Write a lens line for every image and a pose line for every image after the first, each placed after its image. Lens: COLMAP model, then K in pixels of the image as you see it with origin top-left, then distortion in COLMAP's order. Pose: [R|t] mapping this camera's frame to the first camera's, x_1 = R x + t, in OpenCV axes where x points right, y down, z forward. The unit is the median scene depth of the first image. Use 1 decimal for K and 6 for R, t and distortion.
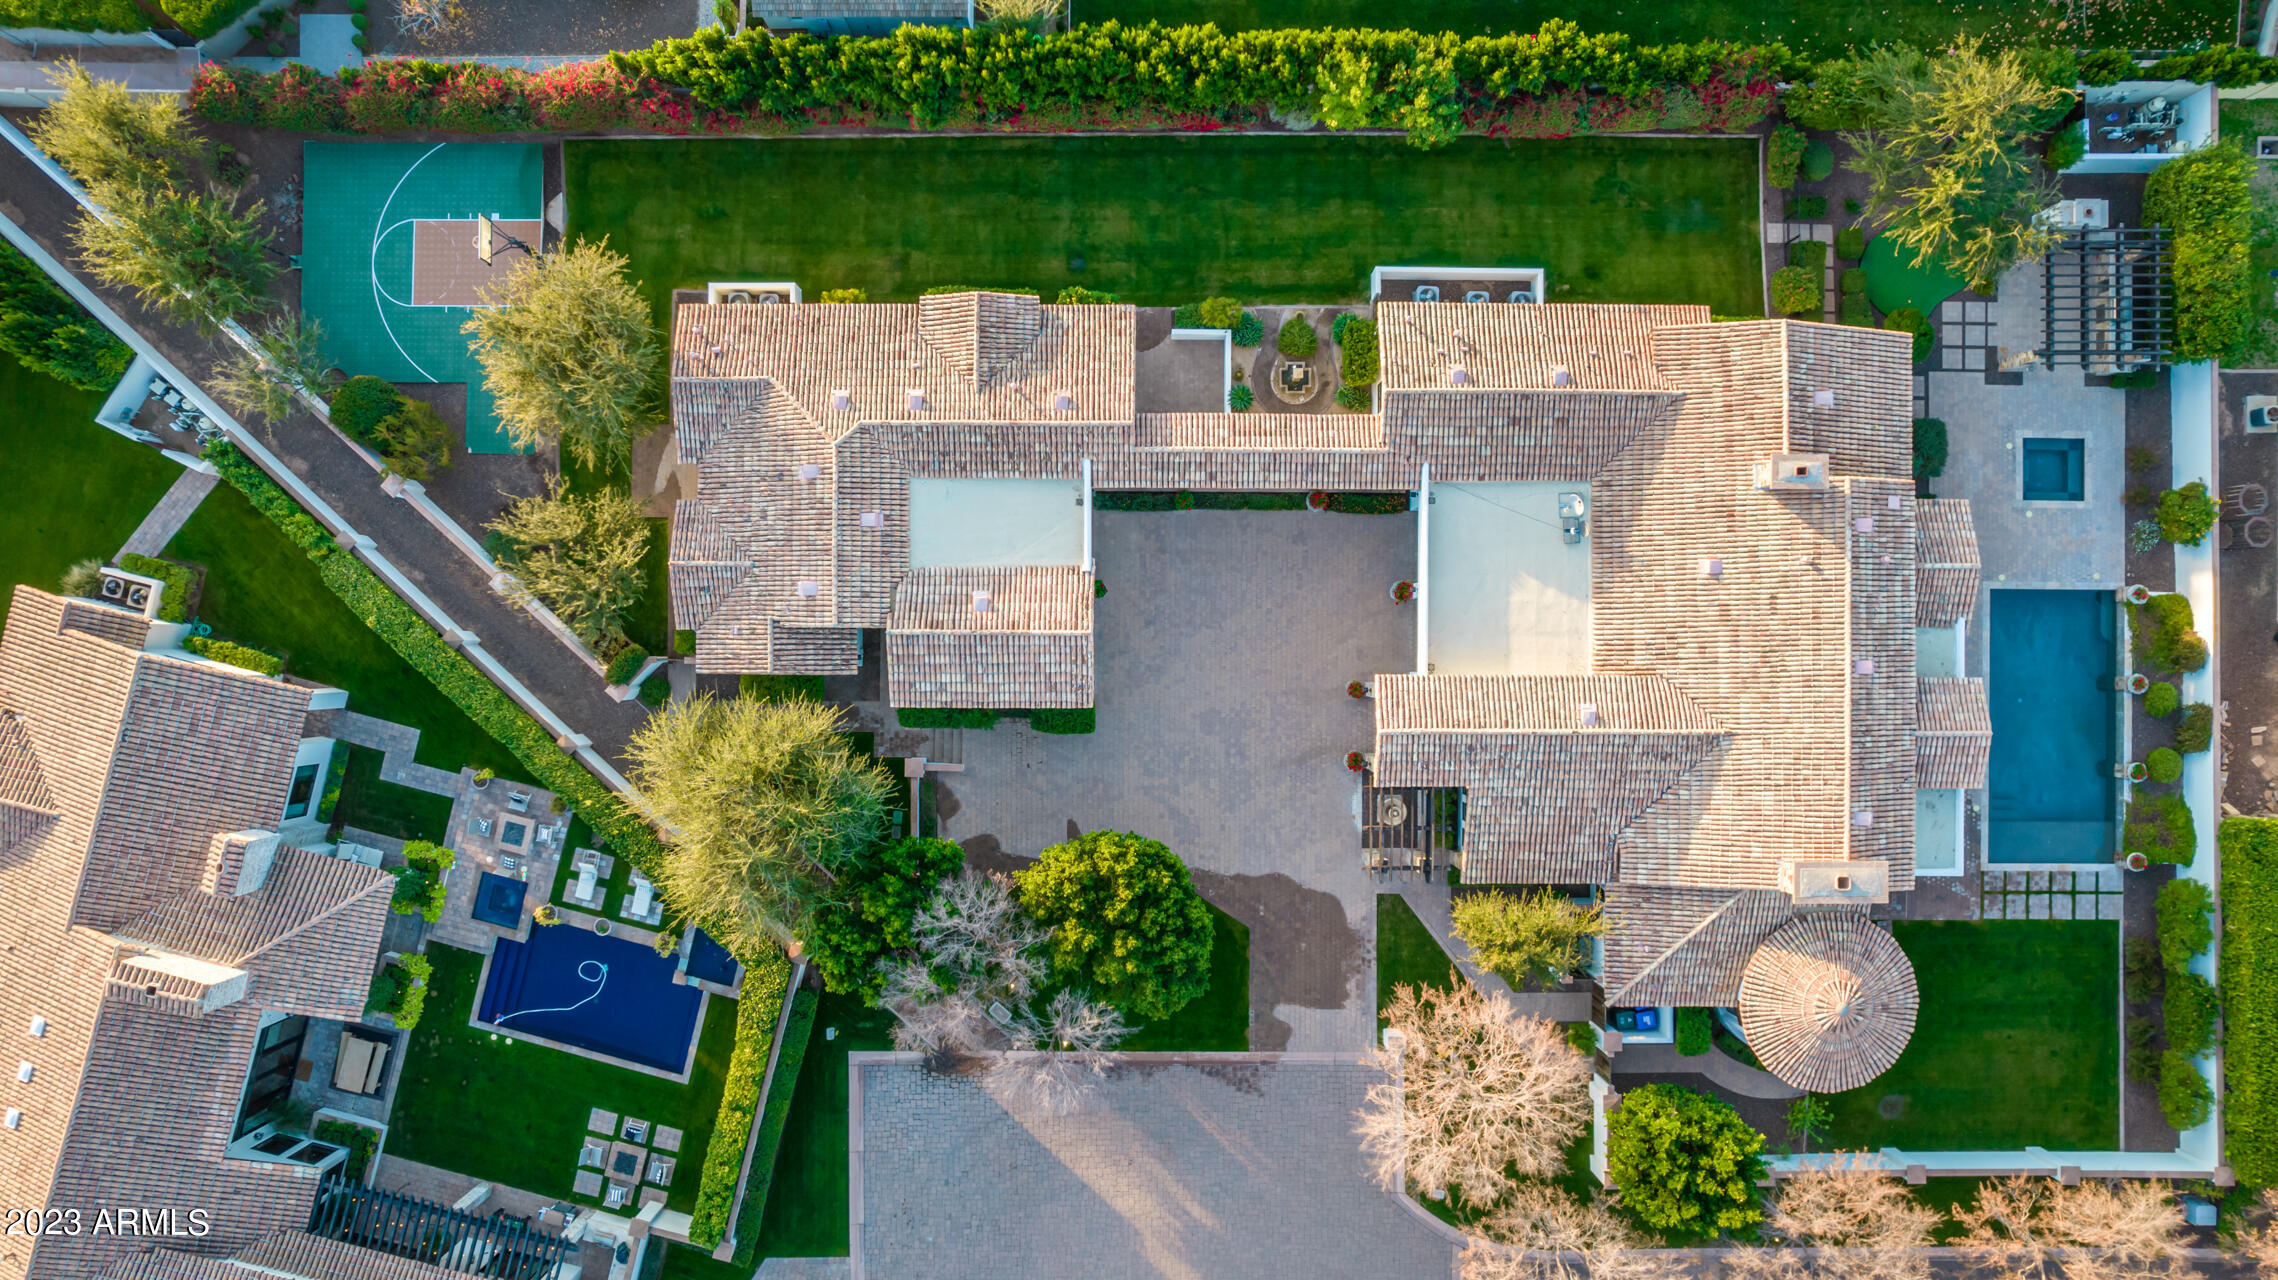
lens RADIAL K [[1450.5, 0, 1126.5], [0, 1450.5, 640.2], [0, 0, 1]] dist [-0.080184, 0.064900]
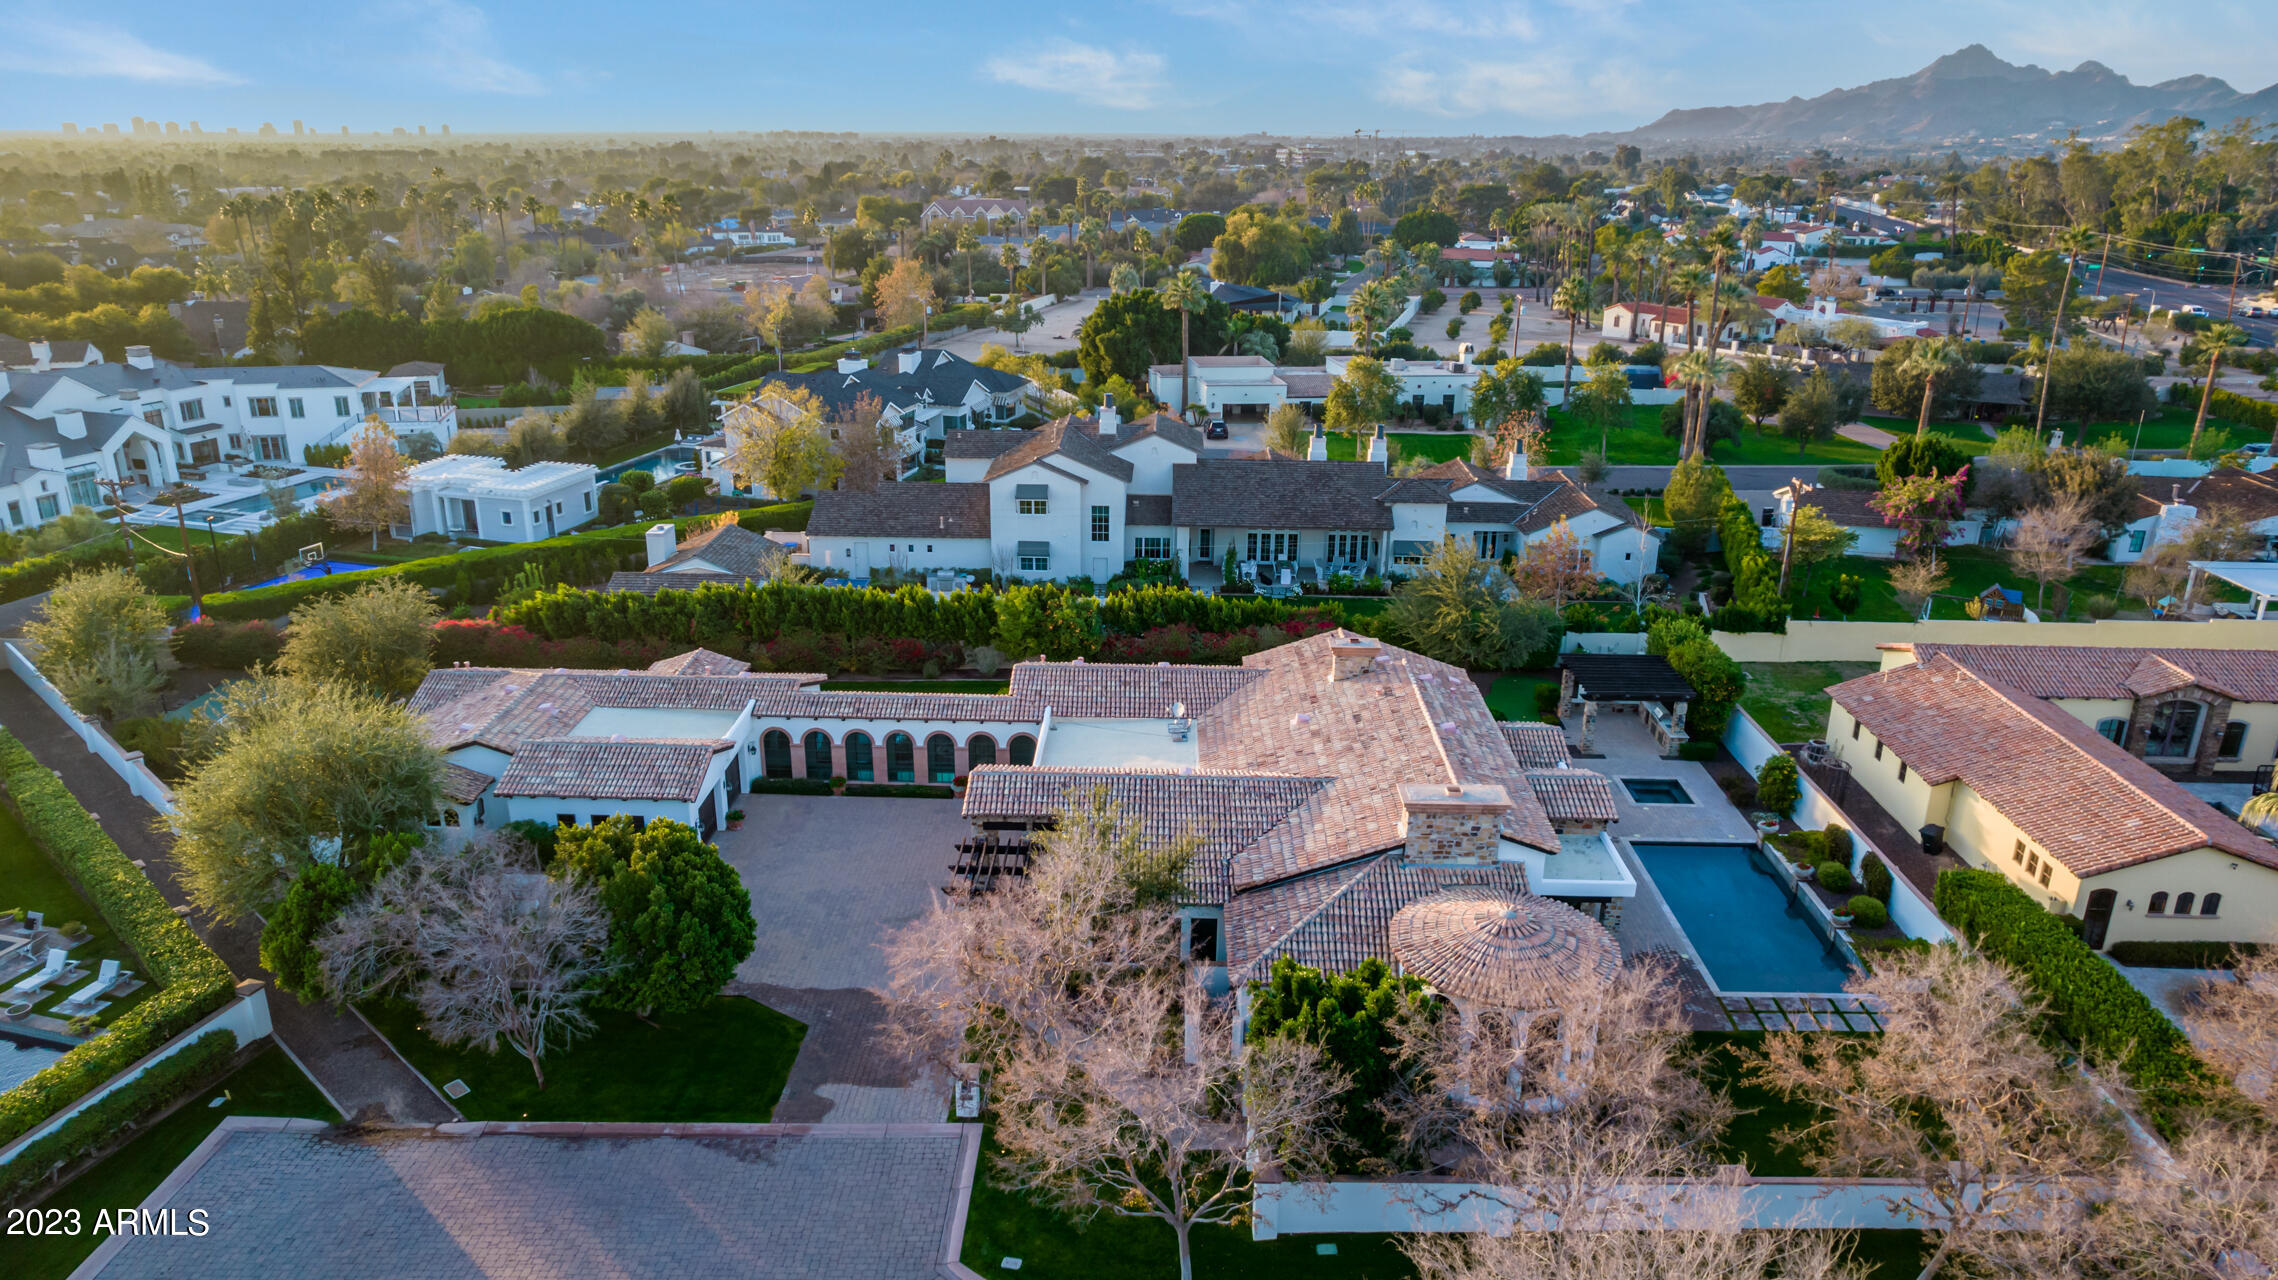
lens RADIAL K [[1514.4, 0, 1113.3], [0, 1514.4, 644.4], [0, 0, 1]] dist [-0.072142, 0.062390]
pose [[0.999084, 0.031834, -0.028606, 0.274379], [-0.037500, 0.329007, -0.943583, 0.920996], [-0.020626, 0.943791, 0.329899, 0.532054]]
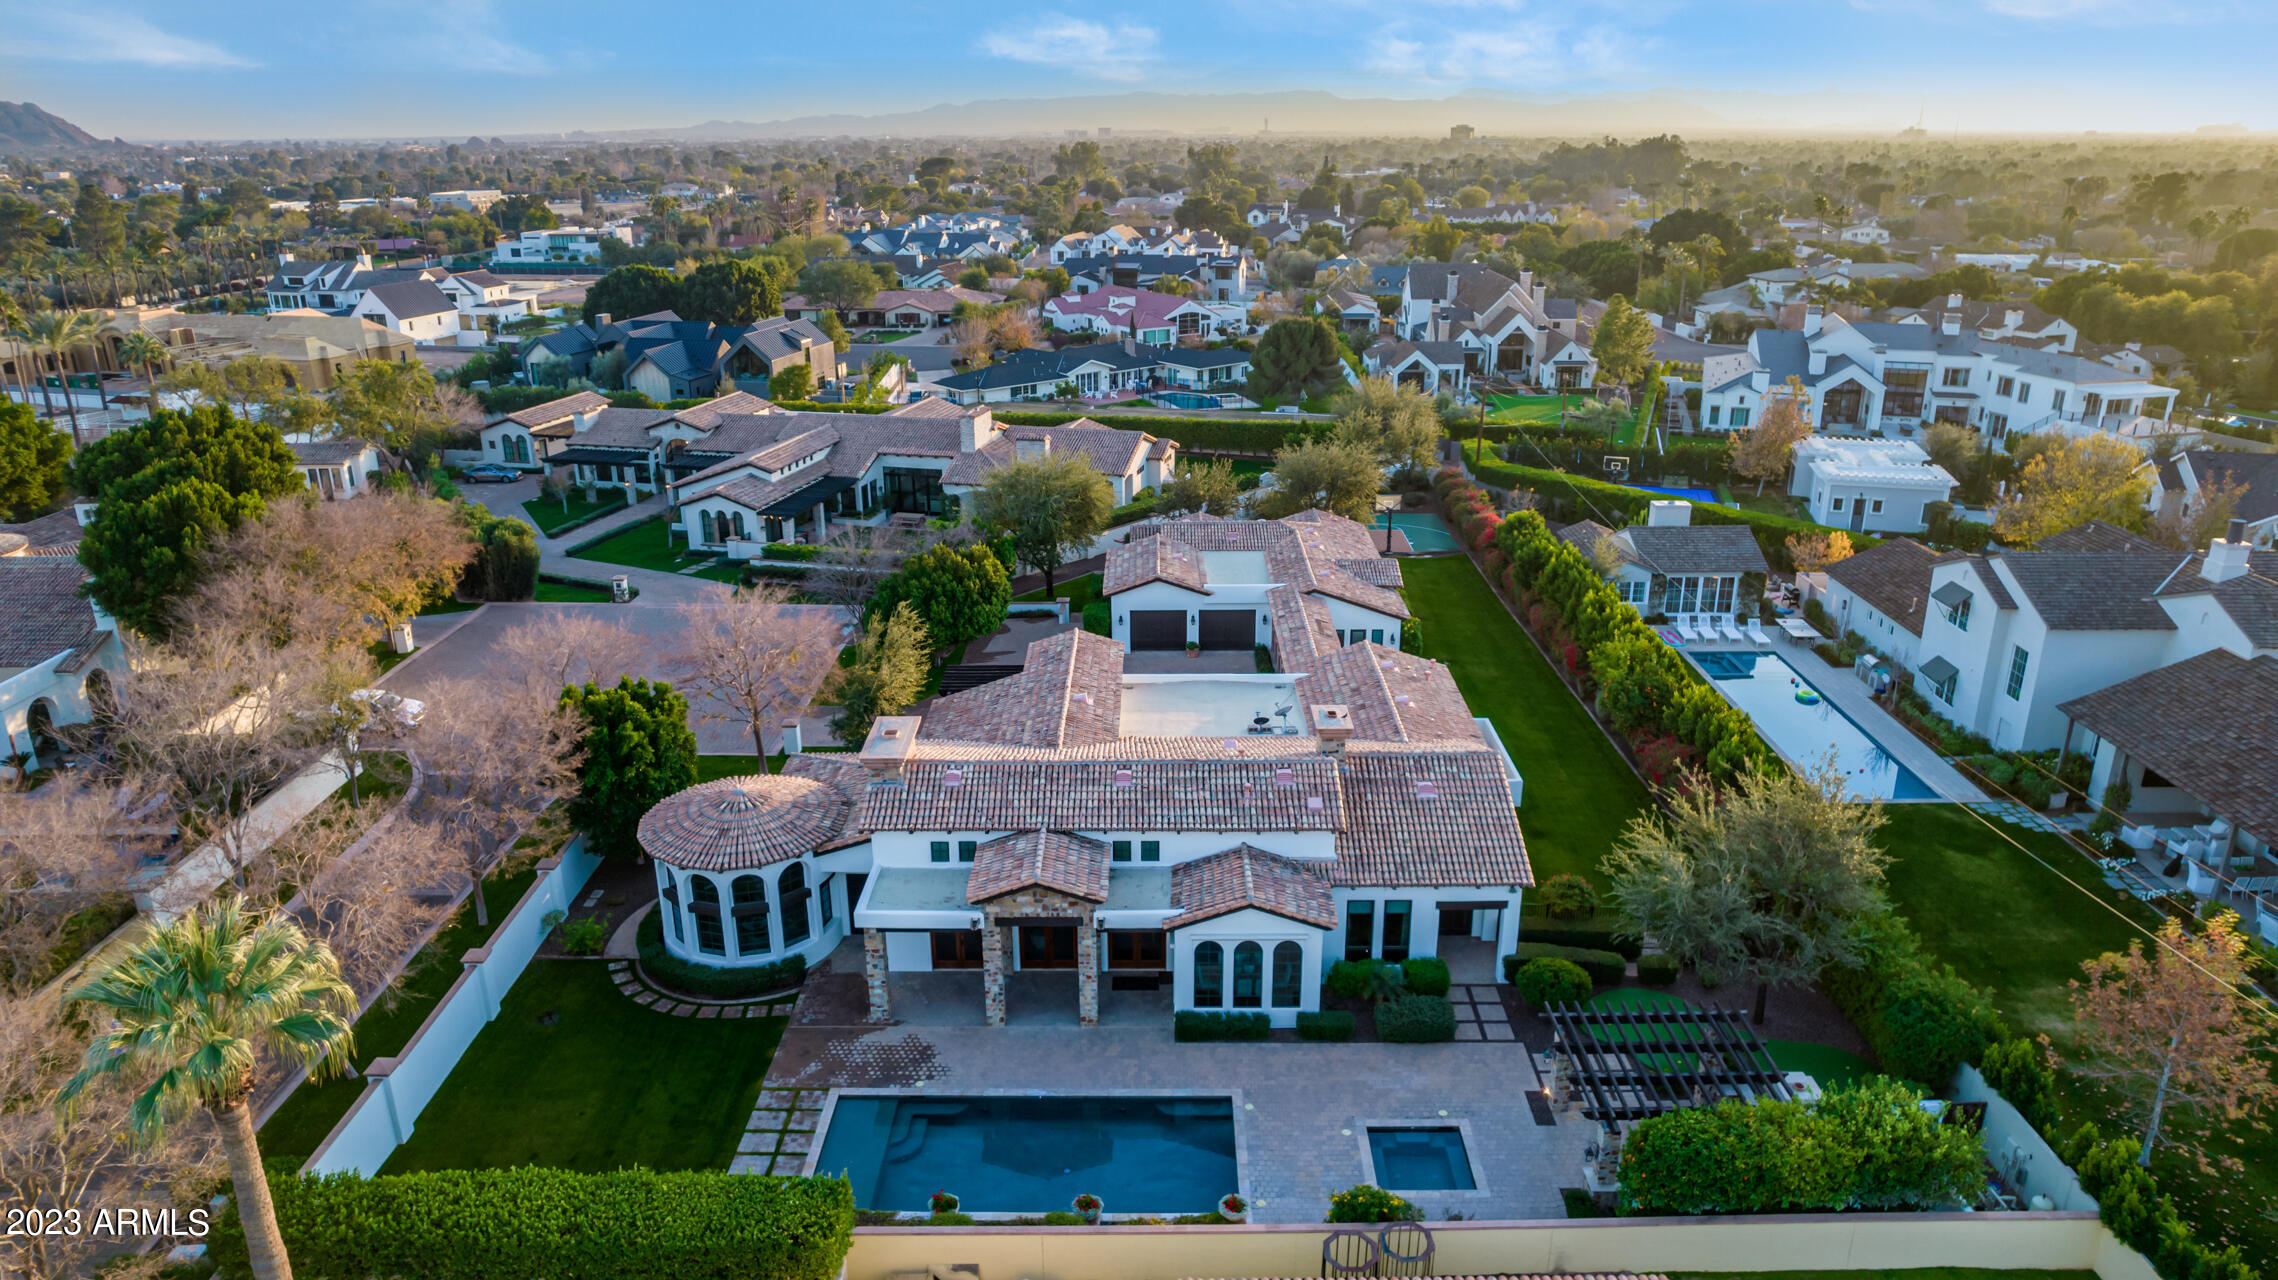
lens RADIAL K [[1450.5, 0, 1126.5], [0, 1450.5, 640.2], [0, 0, 1]] dist [-0.080184, 0.064900]
pose [[-0.026535, 0.347798, -0.937194, 1.189231], [-0.999544, 0.004277, 0.029888, -0.004863], [0.014404, 0.937560, 0.347526, 0.546294]]
